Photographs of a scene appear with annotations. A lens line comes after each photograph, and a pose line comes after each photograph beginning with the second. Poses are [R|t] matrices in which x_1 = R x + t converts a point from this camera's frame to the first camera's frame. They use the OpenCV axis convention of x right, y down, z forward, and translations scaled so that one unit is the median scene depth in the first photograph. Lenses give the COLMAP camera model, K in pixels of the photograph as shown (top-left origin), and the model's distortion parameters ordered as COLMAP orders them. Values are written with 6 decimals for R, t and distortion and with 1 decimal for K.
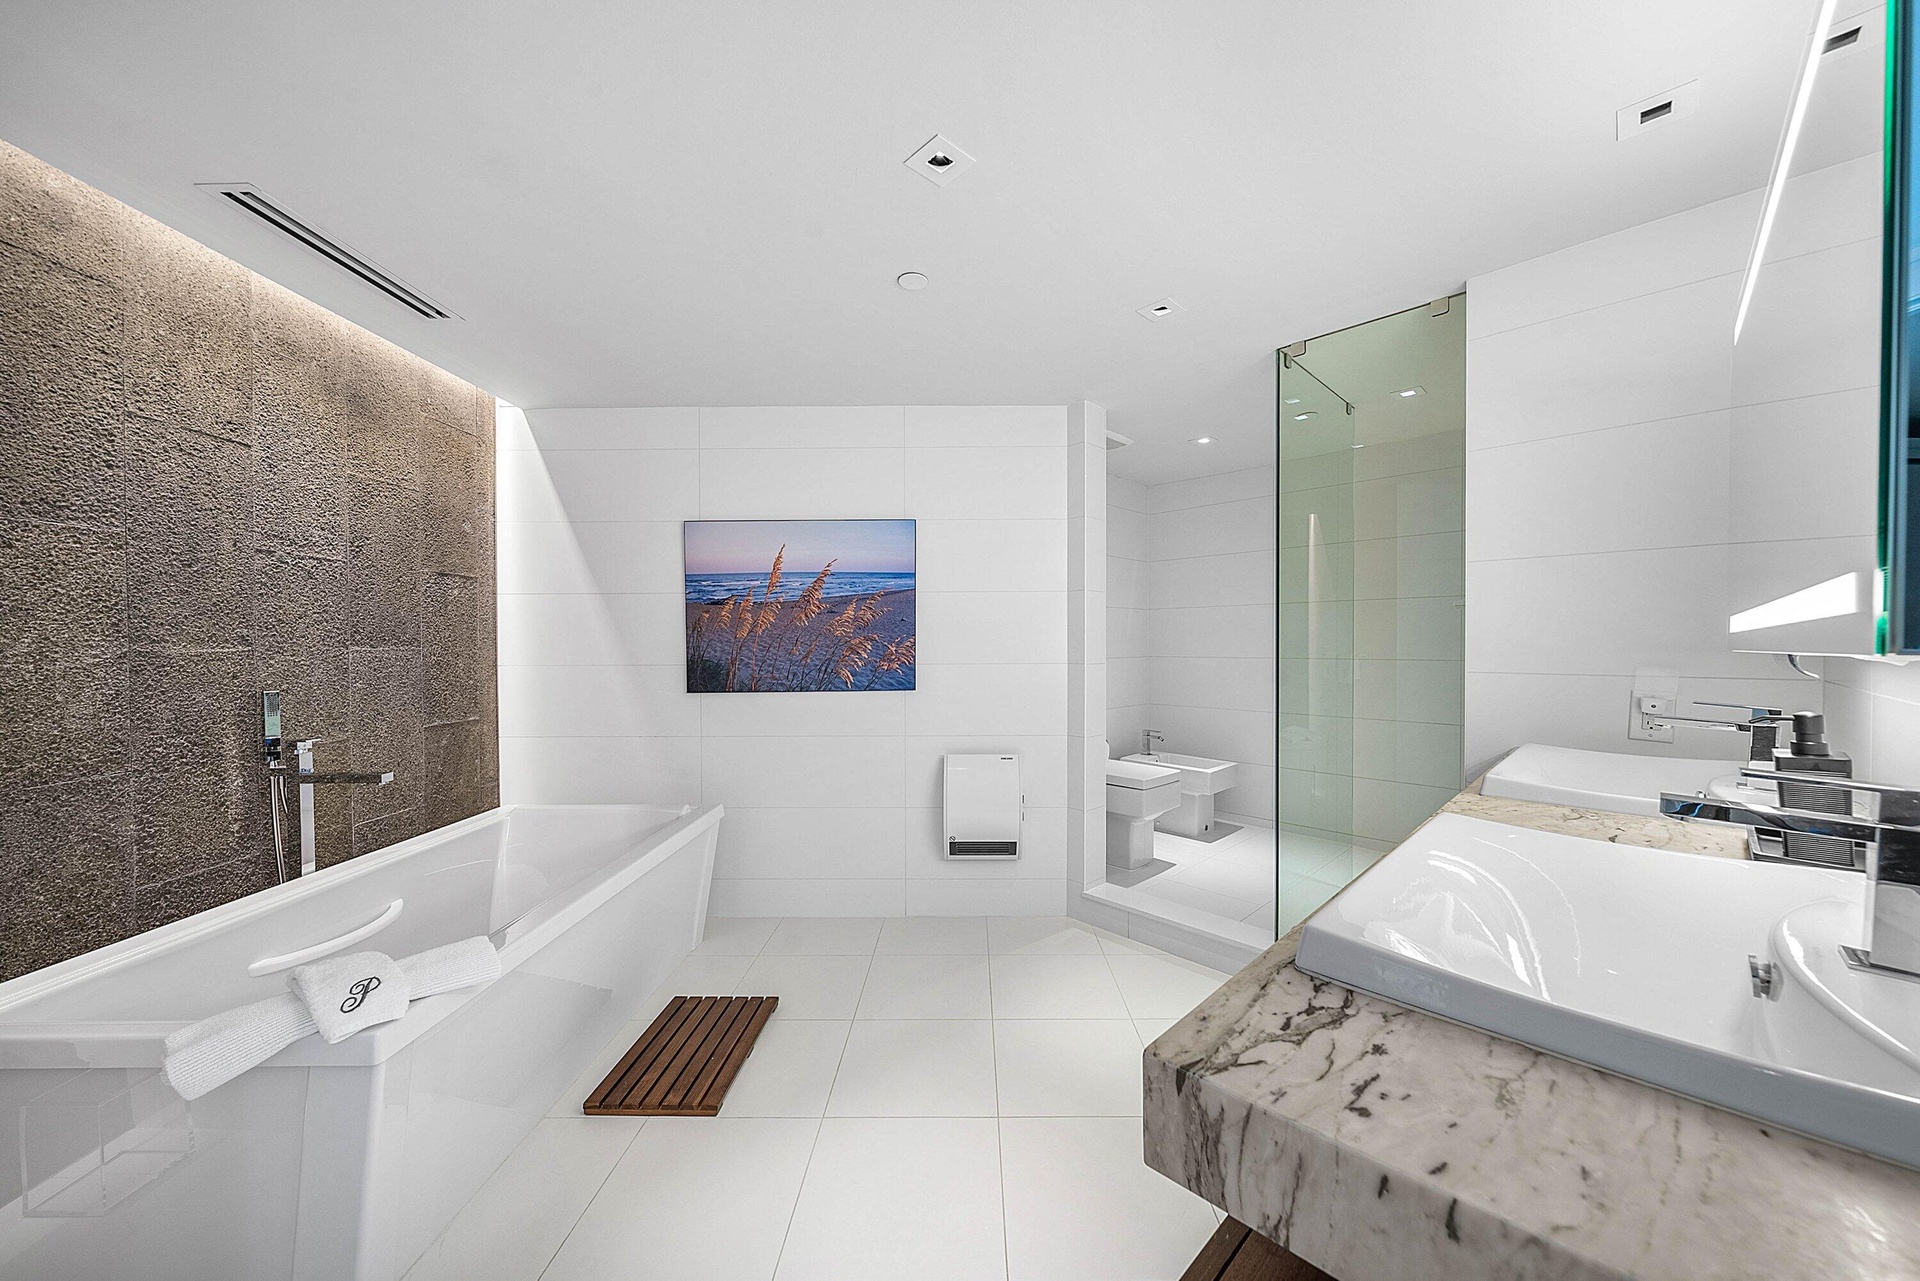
lens RADIAL K [[665.5, 0, 963.4], [0, 665.5, 647.2], [0, 0, 1]] dist [-0.007575, 0.000069]
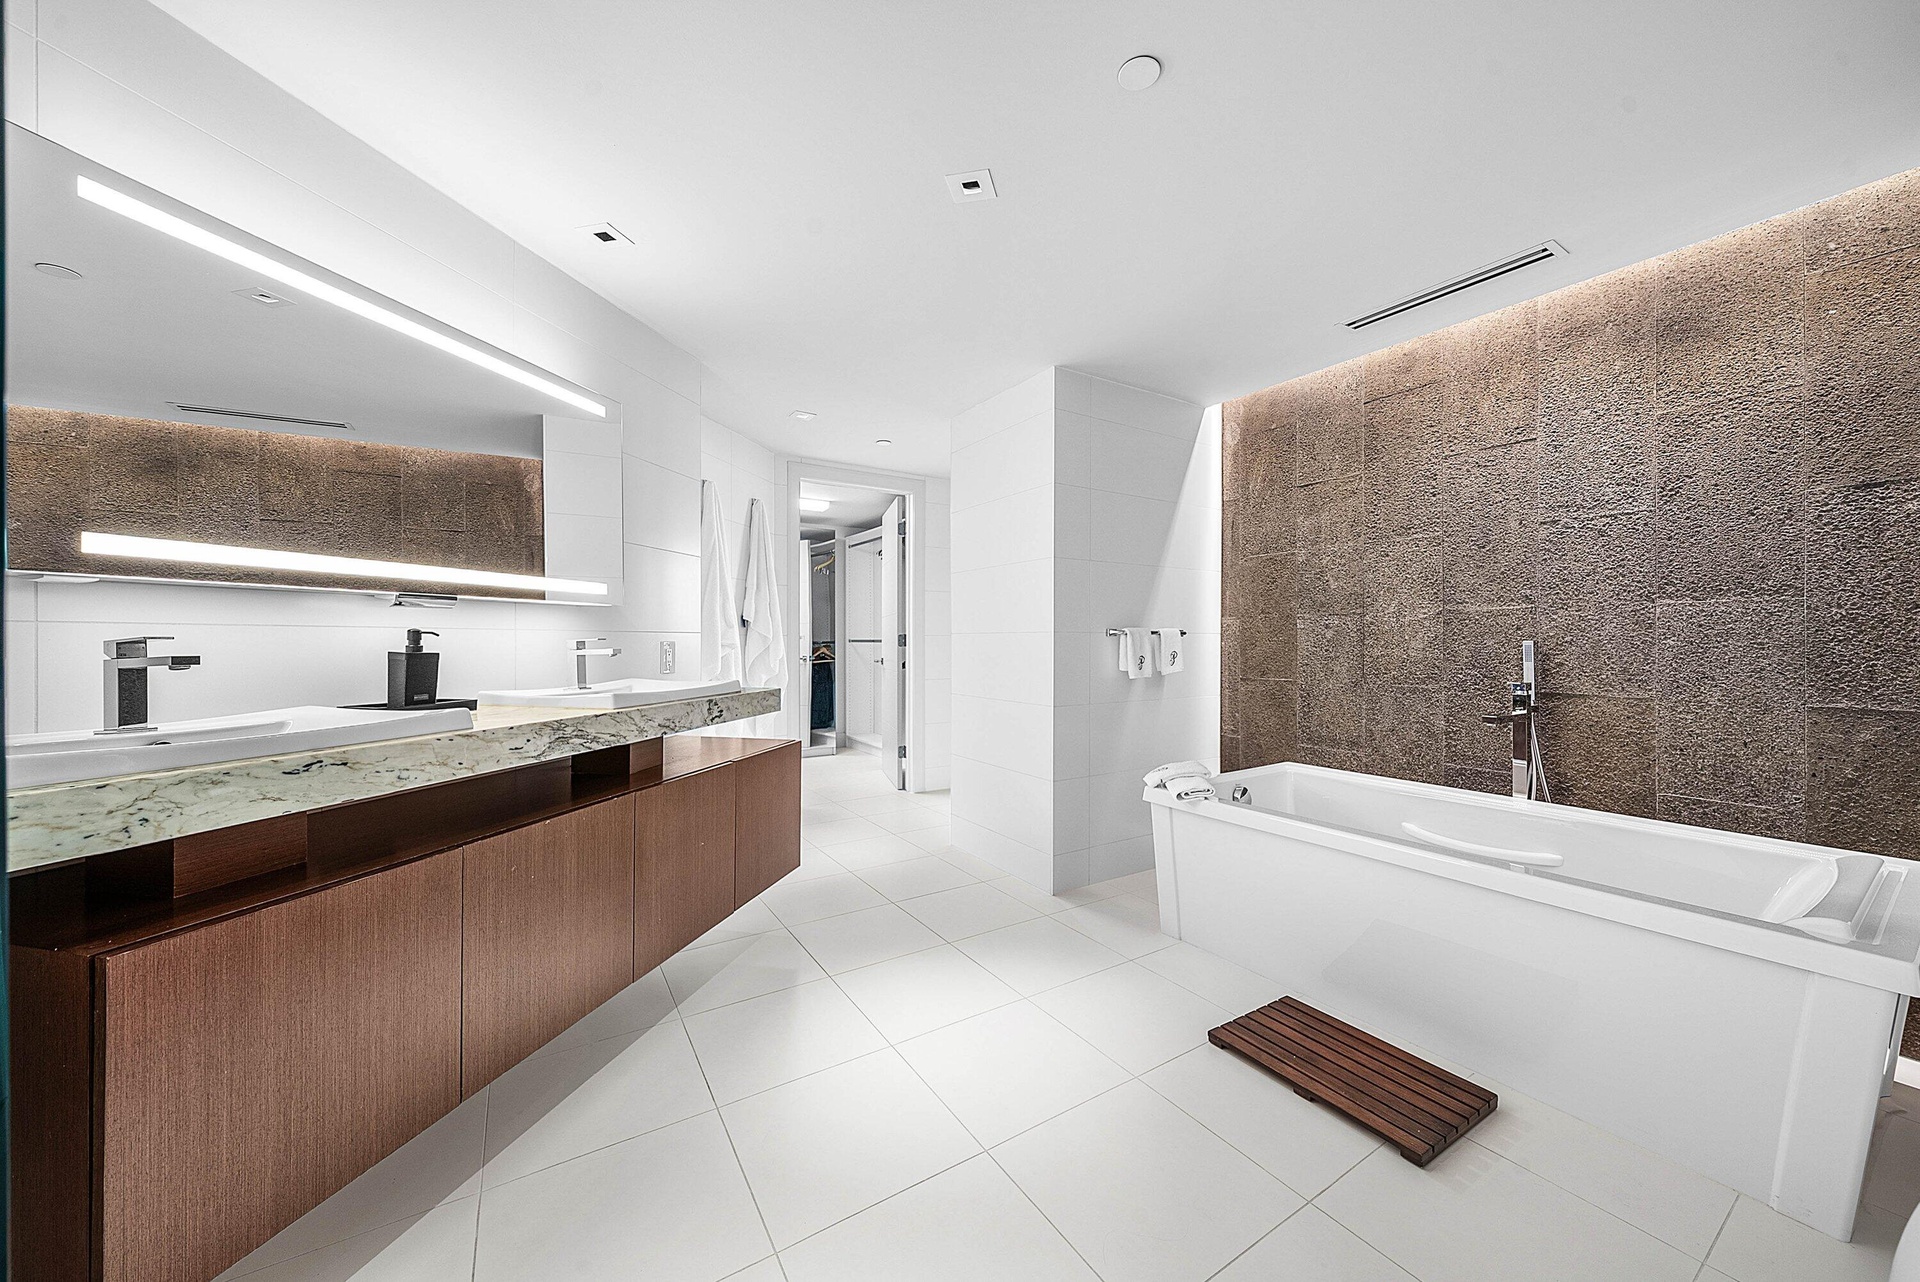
lens RADIAL K [[665.5, 0, 957.3], [0, 665.5, 640.0], [0, 0, 1]] dist [-0.007575, 0.000069]
pose [[-0.839748, 0.001690, -0.542973, 0.479830], [-0.001910, 0.999980, 0.006067, 0.060896], [0.542972, 0.006132, -0.839728, 1.469065]]
